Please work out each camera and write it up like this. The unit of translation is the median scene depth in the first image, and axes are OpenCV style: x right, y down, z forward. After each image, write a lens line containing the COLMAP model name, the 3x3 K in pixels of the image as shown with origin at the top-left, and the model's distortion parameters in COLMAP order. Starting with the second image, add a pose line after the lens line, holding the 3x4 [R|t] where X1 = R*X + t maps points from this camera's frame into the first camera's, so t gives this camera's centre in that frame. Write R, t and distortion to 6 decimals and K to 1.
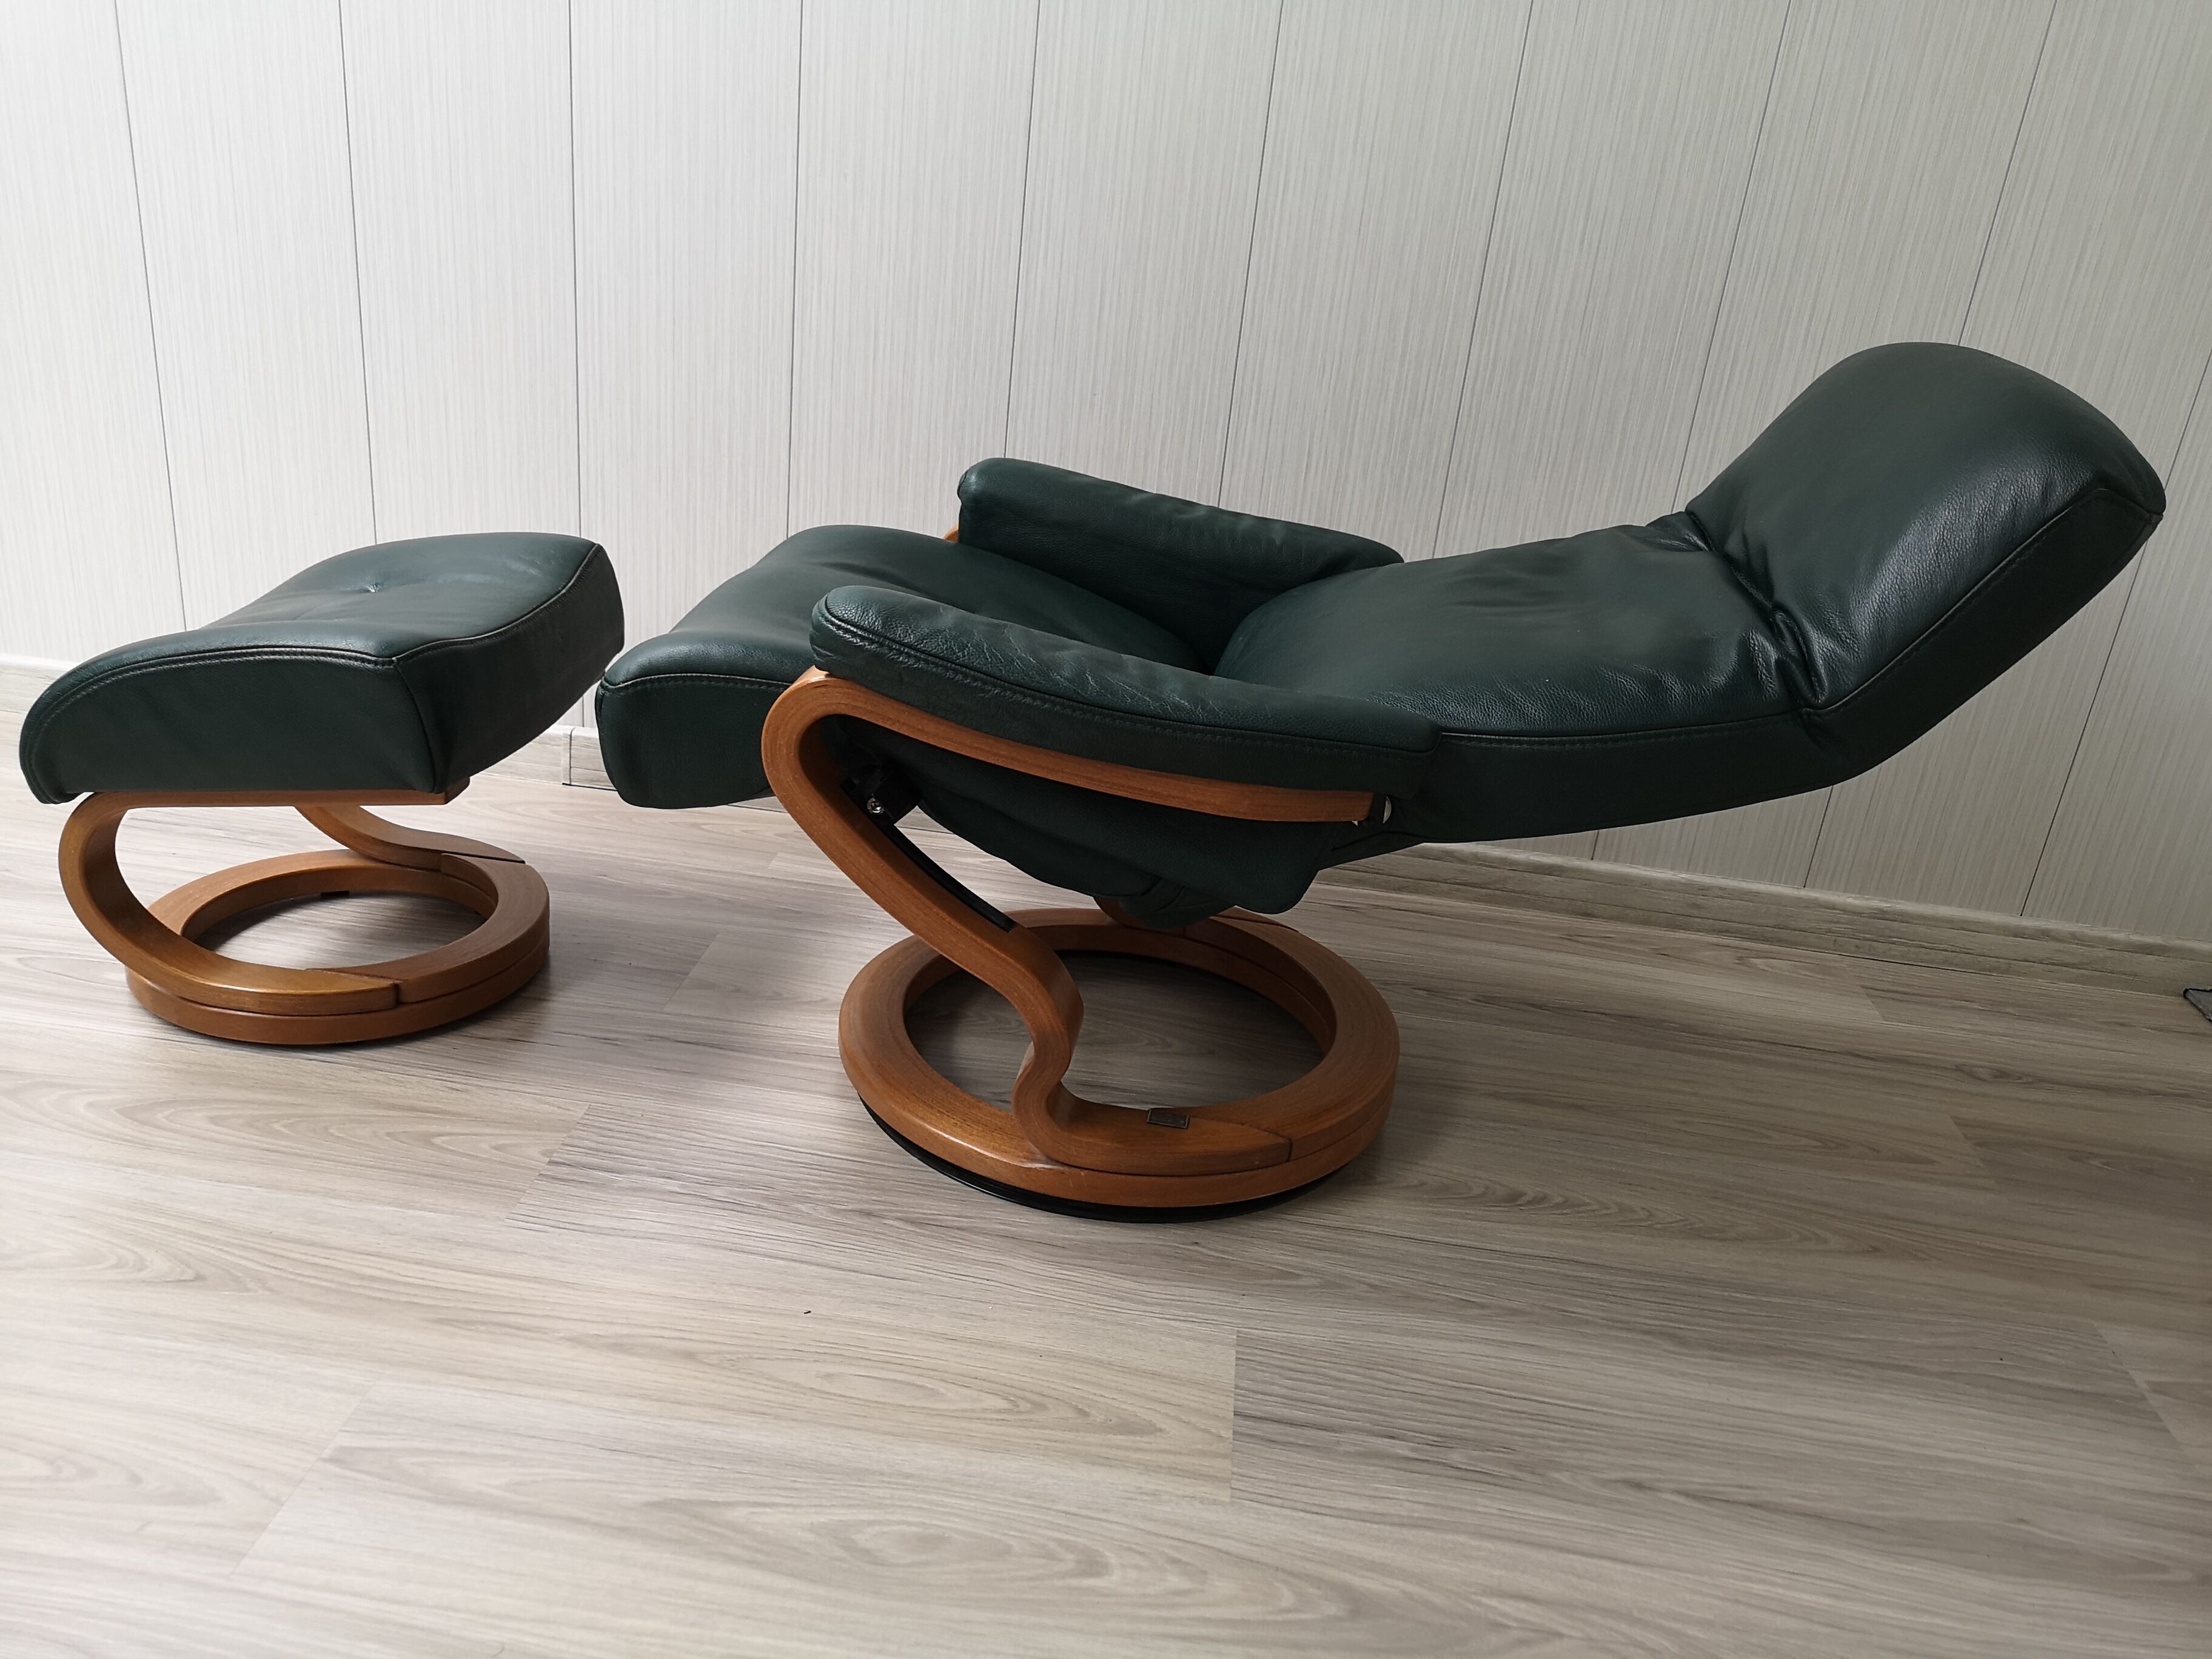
lens RADIAL K [[1741.3, 0, 1106.0], [0, 1741.3, 829.5], [0, 0, 1]] dist [0.028318, -0.008827]
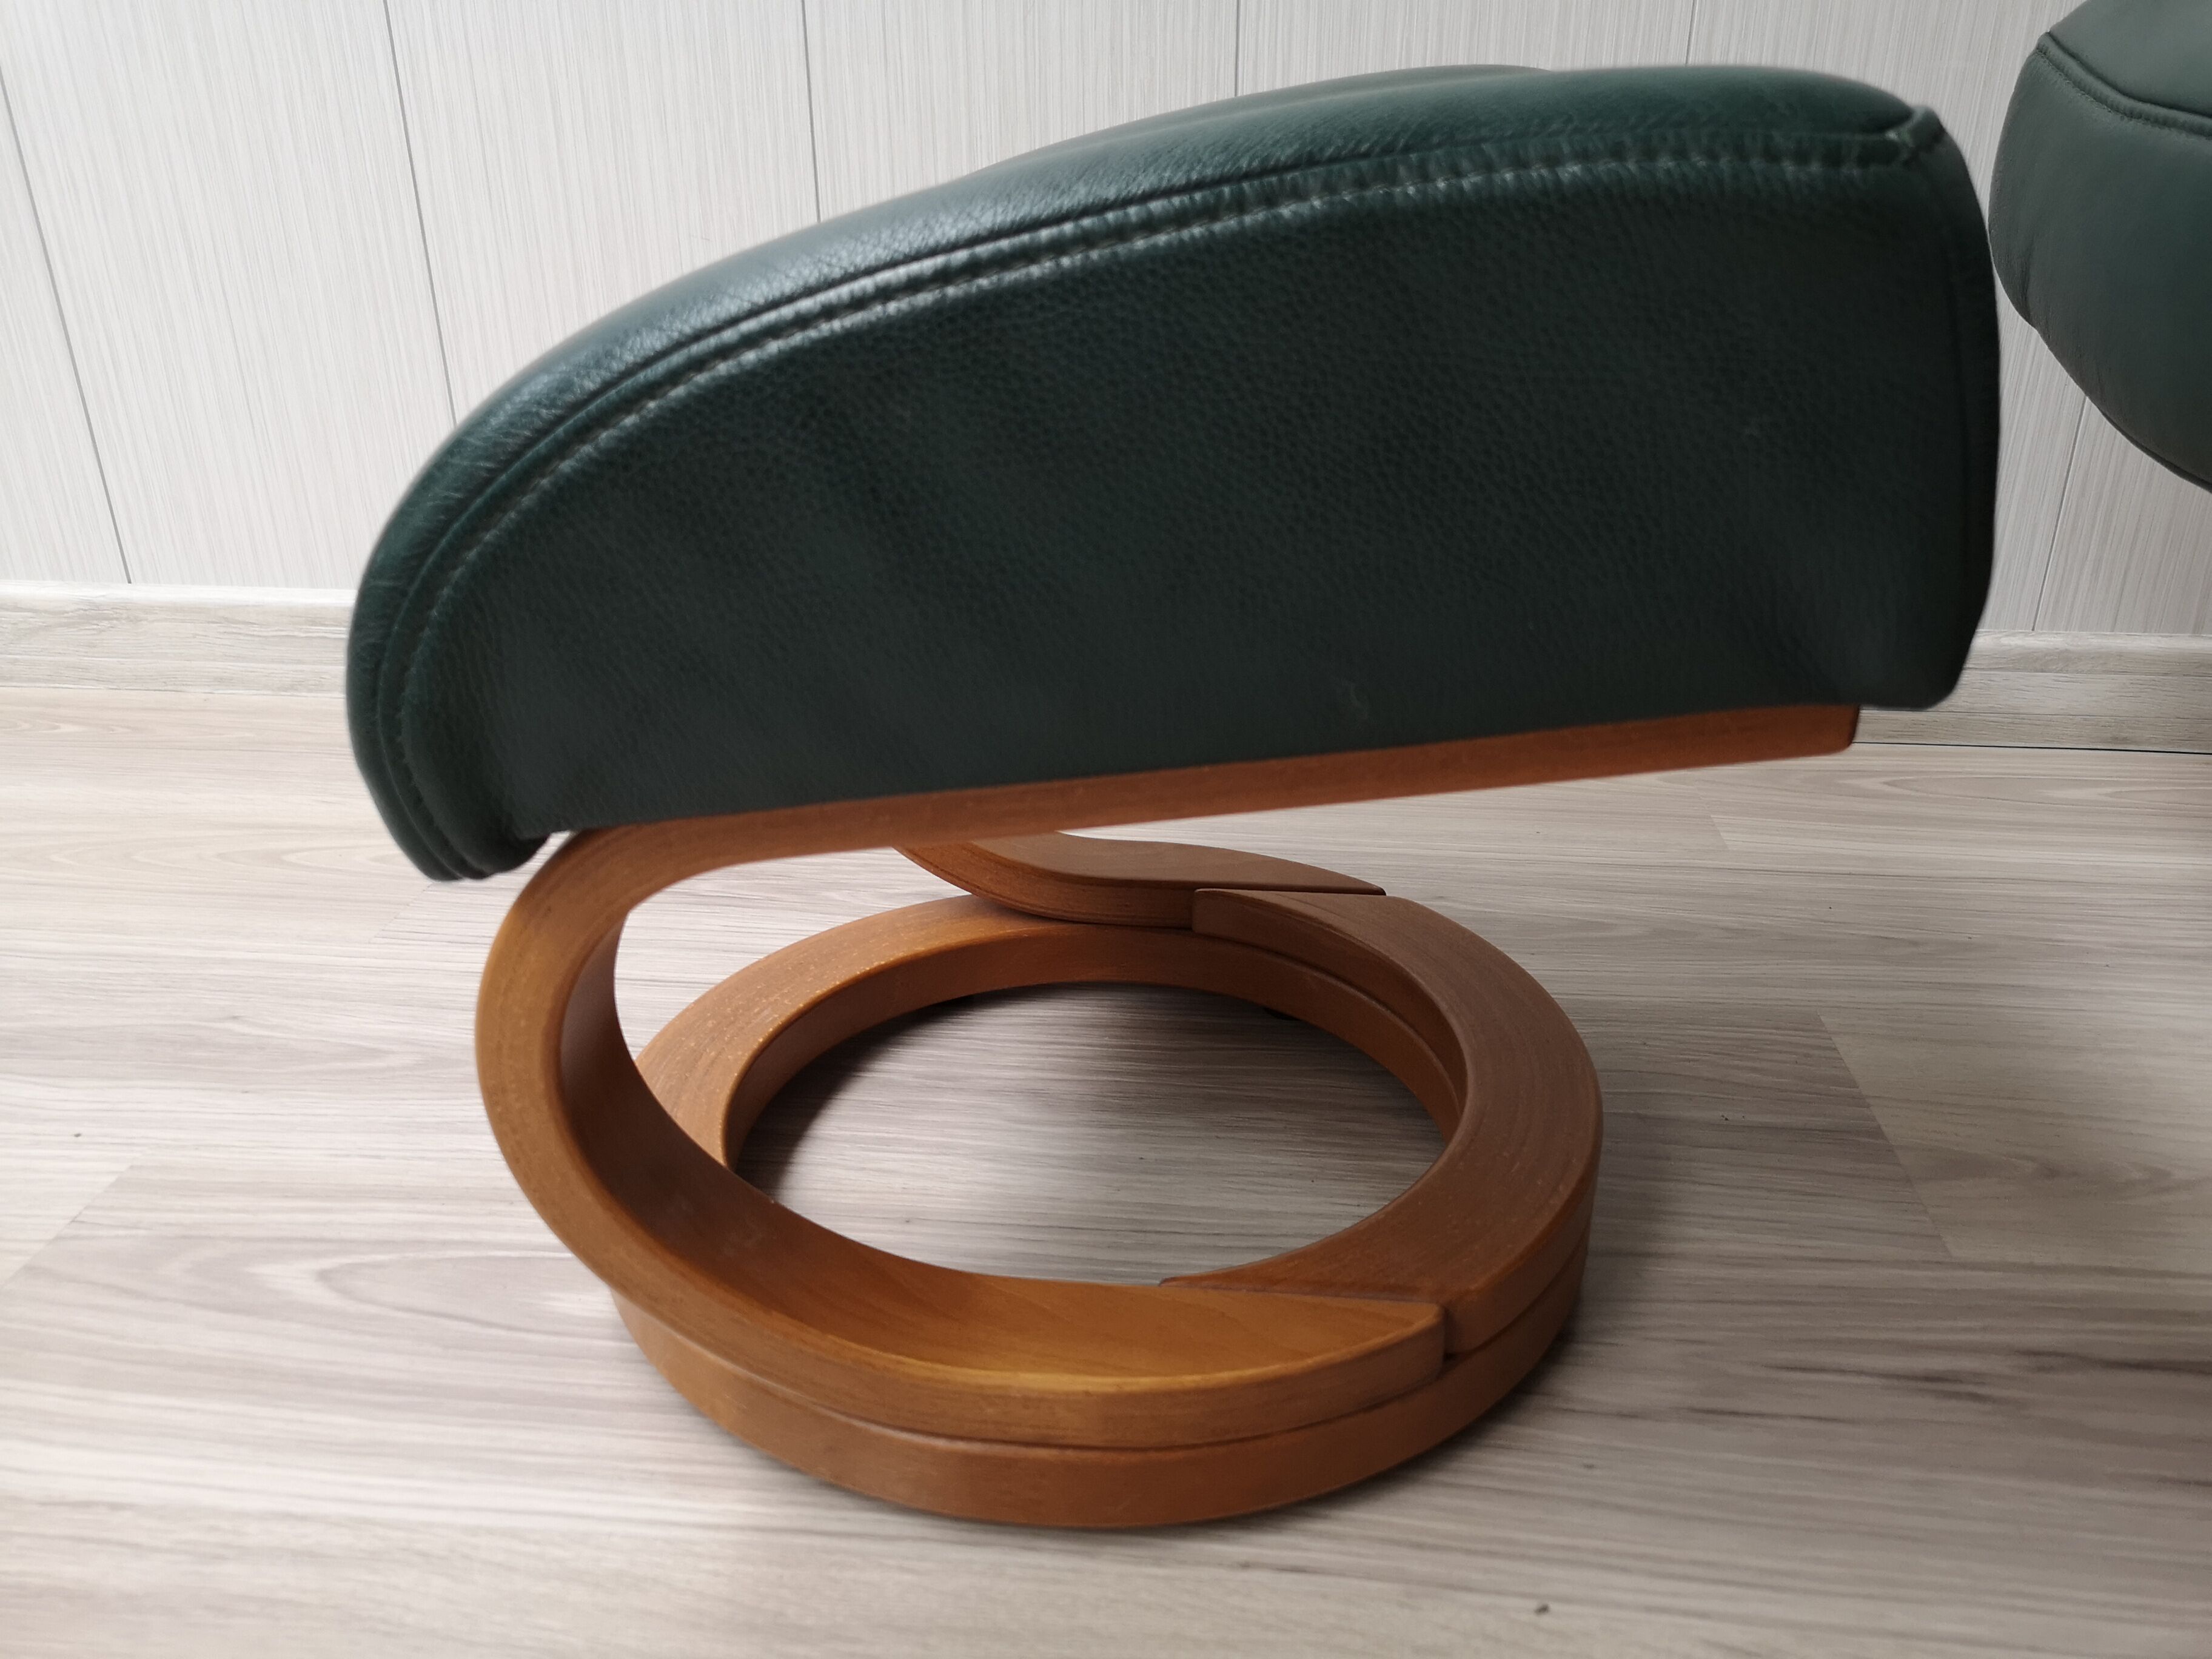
lens RADIAL K [[1741.3, 0, 1106.0], [0, 1741.3, 829.5], [0, 0, 1]] dist [0.028318, -0.008827]
pose [[0.994615, -0.093950, -0.043752, -0.432078], [0.095531, 0.994792, 0.035542, -0.020863], [0.040185, -0.039530, 0.998410, 0.642736]]
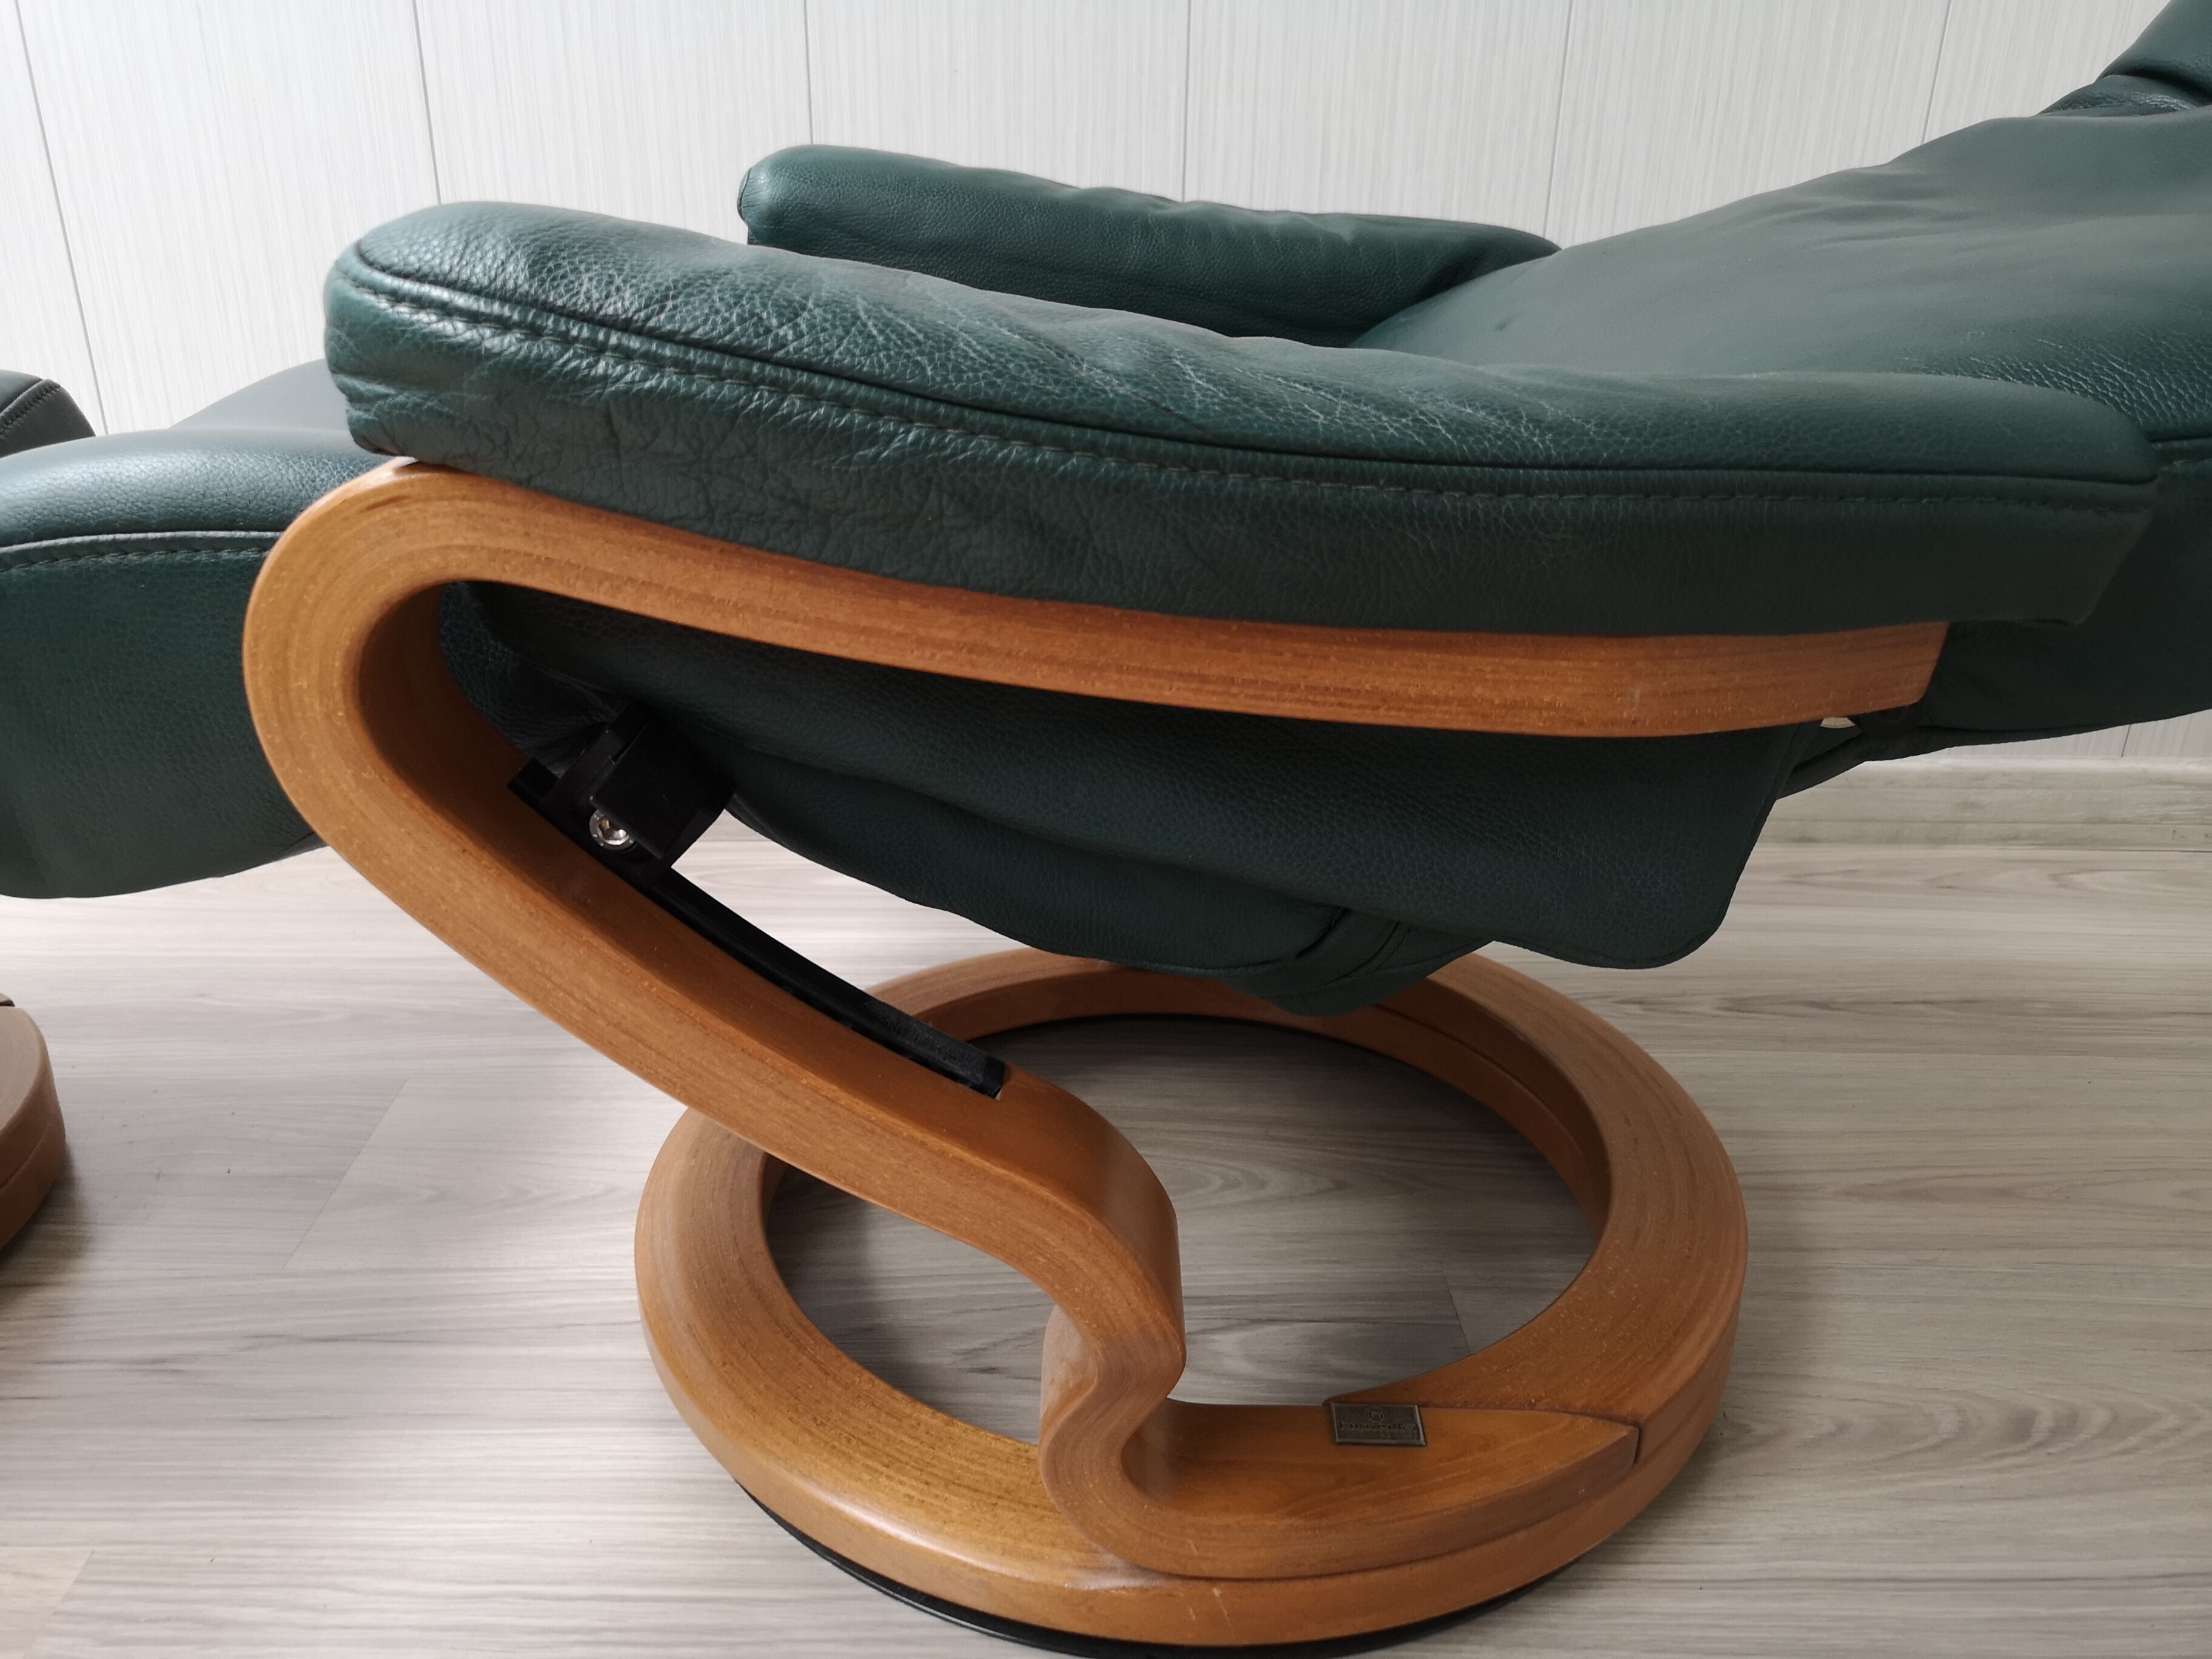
lens RADIAL K [[1741.3, 0, 1106.0], [0, 1741.3, 829.5], [0, 0, 1]] dist [0.028318, -0.008827]
pose [[0.988203, -0.127135, 0.085386, -0.047296], [0.125063, 0.991719, 0.029214, -0.008546], [-0.088393, -0.018191, 0.995920, 0.492547]]
